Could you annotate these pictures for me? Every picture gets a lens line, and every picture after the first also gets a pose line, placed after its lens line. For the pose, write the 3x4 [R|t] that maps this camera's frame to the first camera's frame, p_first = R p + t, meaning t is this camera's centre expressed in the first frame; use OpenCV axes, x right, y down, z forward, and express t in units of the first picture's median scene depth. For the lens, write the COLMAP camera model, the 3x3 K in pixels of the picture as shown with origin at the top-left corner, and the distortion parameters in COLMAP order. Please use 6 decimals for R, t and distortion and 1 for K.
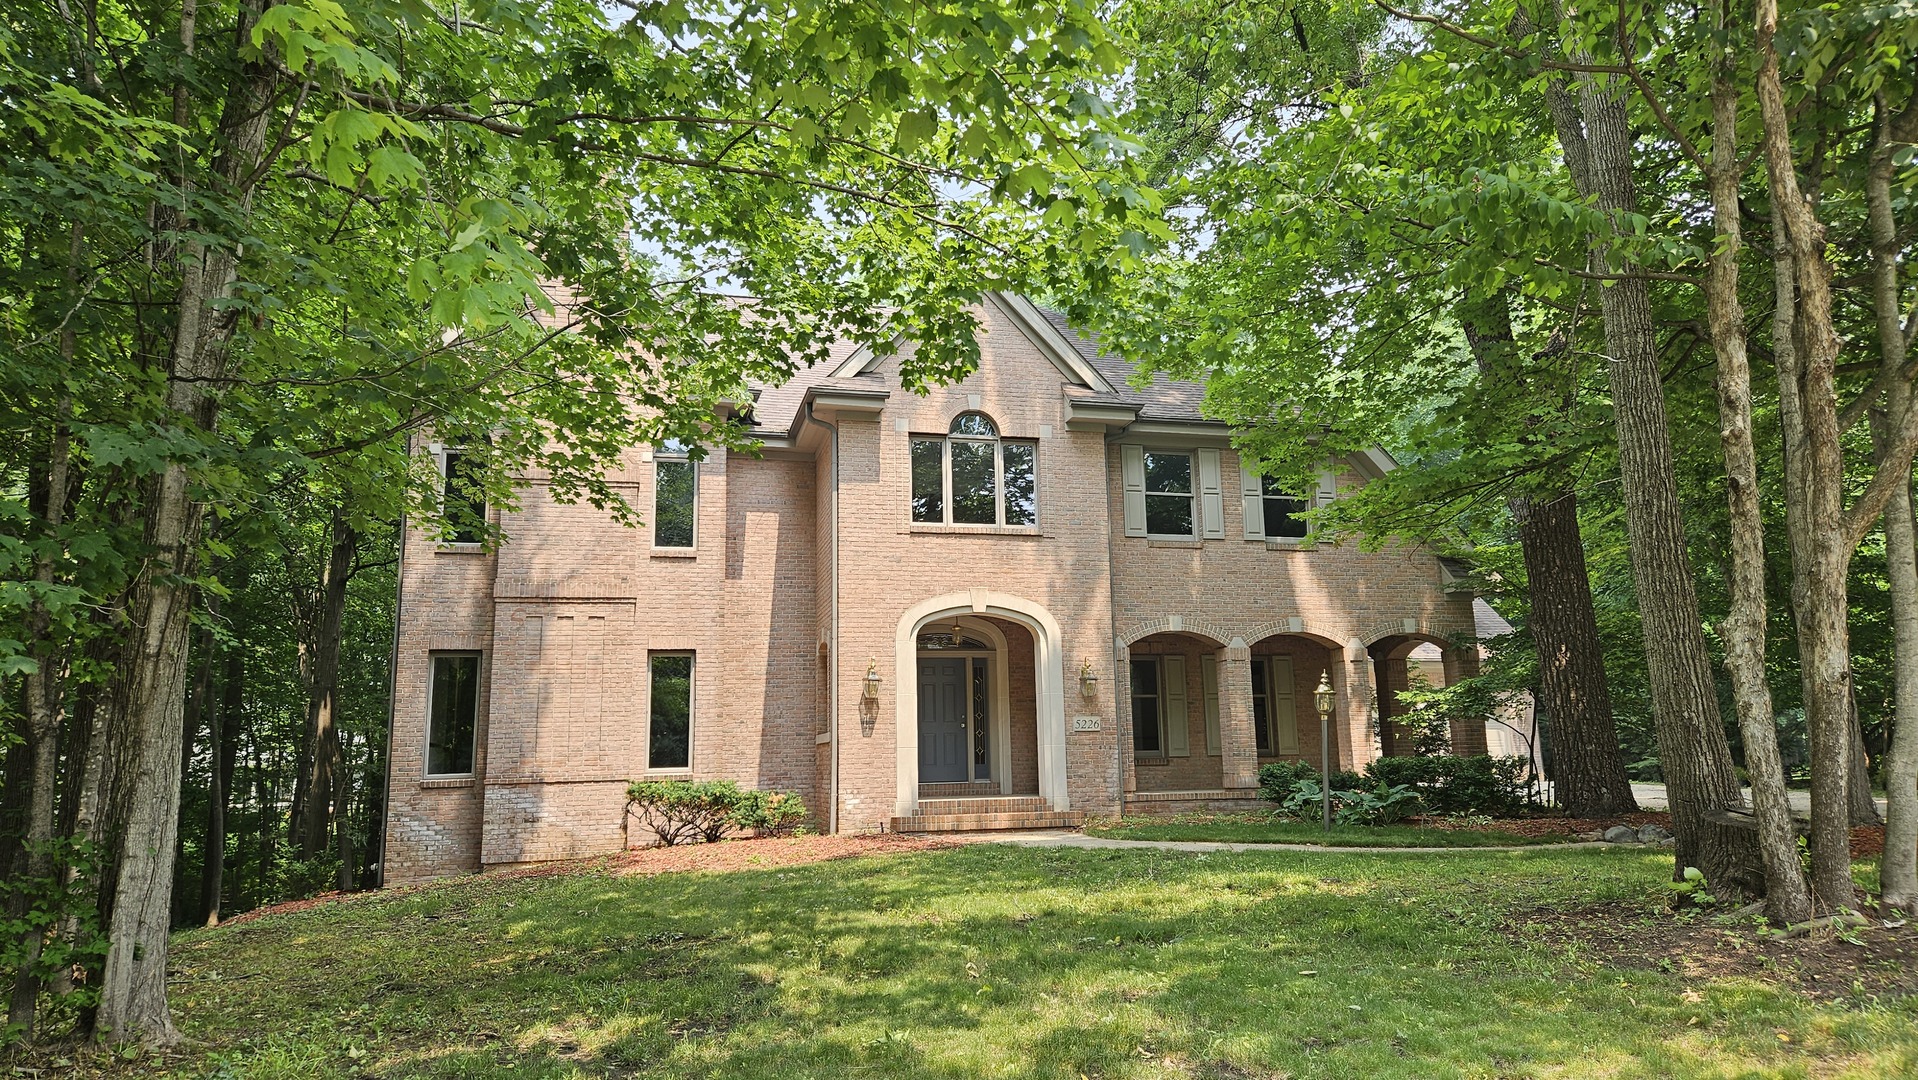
lens RADIAL K [[1273.8, 0, 949.2], [0, 1273.8, 529.4], [0, 0, 1]] dist [0.071701, -0.055087]
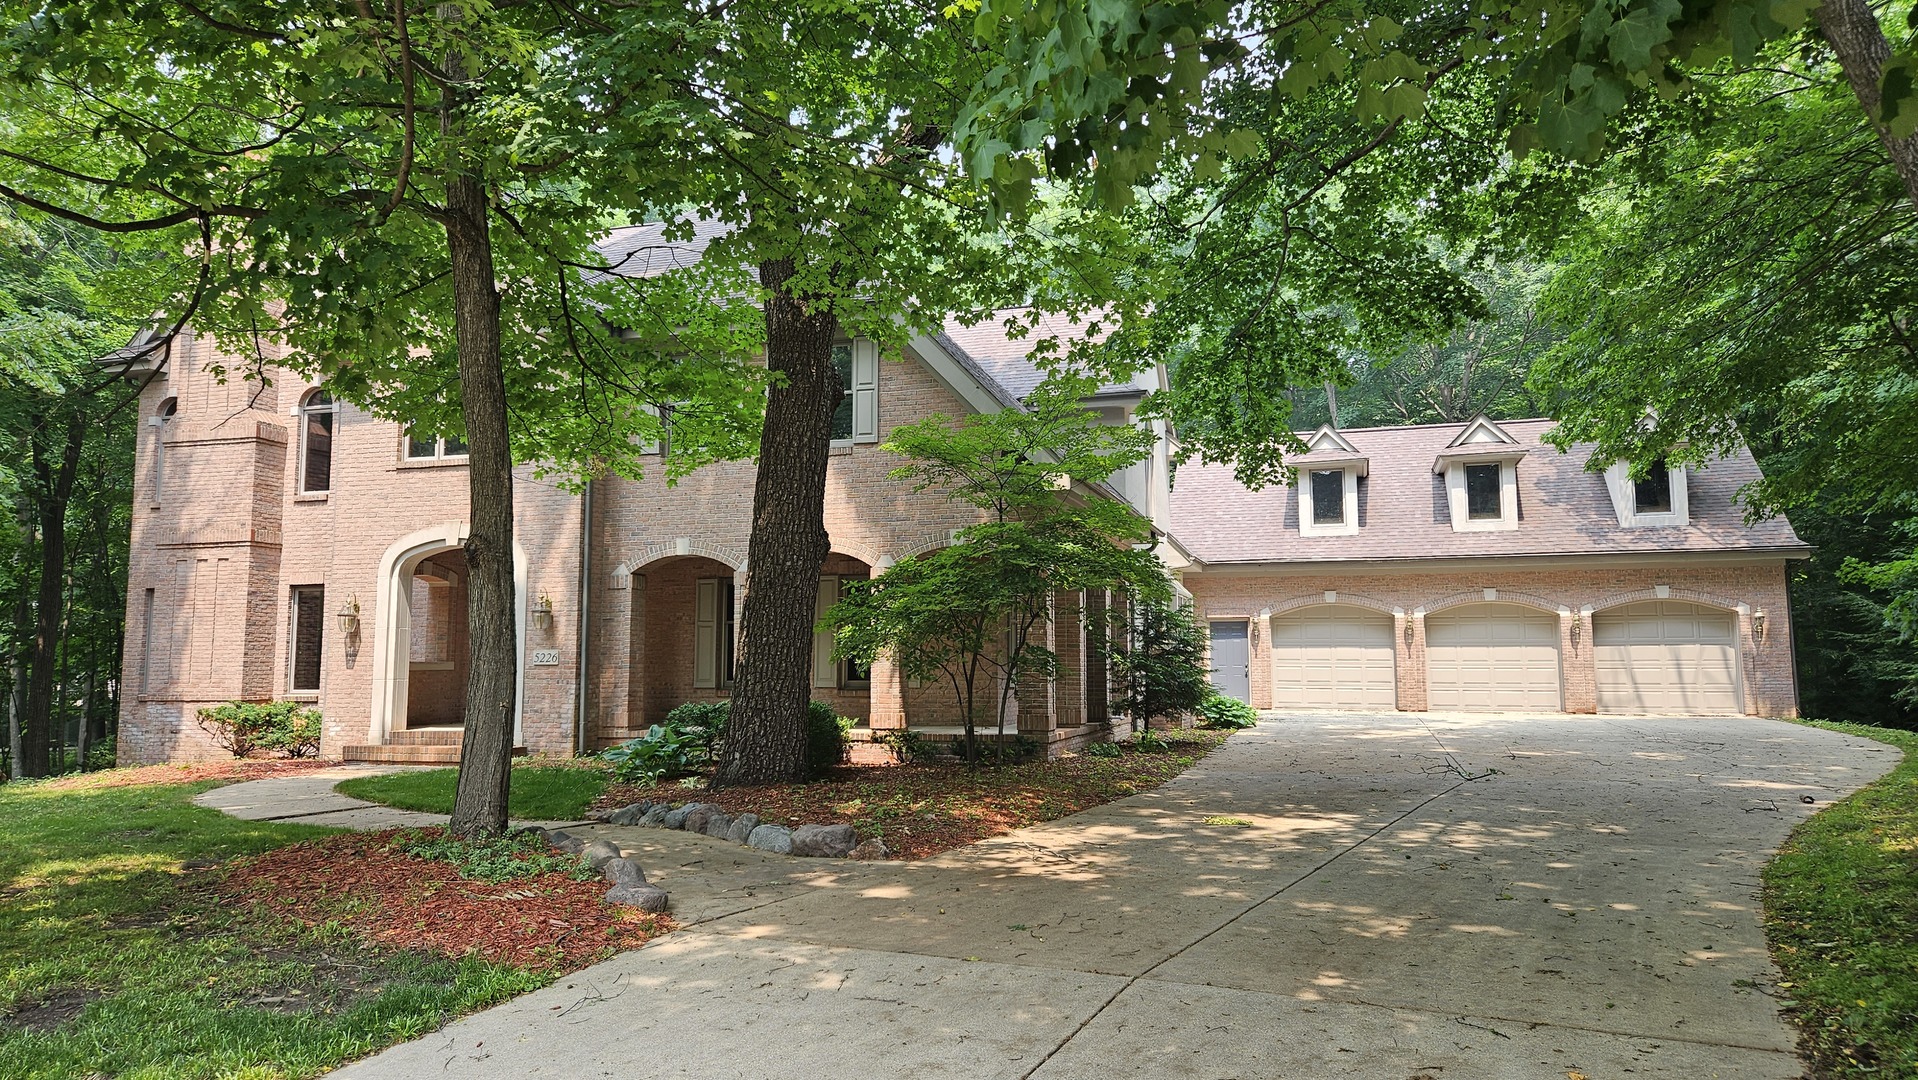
lens RADIAL K [[1273.8, 0, 949.2], [0, 1273.8, 529.4], [0, 0, 1]] dist [0.071701, -0.055087]
pose [[0.855848, -0.034811, -0.516055, 0.874295], [0.078991, 0.994826, 0.063895, 0.019388], [0.511160, -0.095448, 0.854169, 0.344918]]
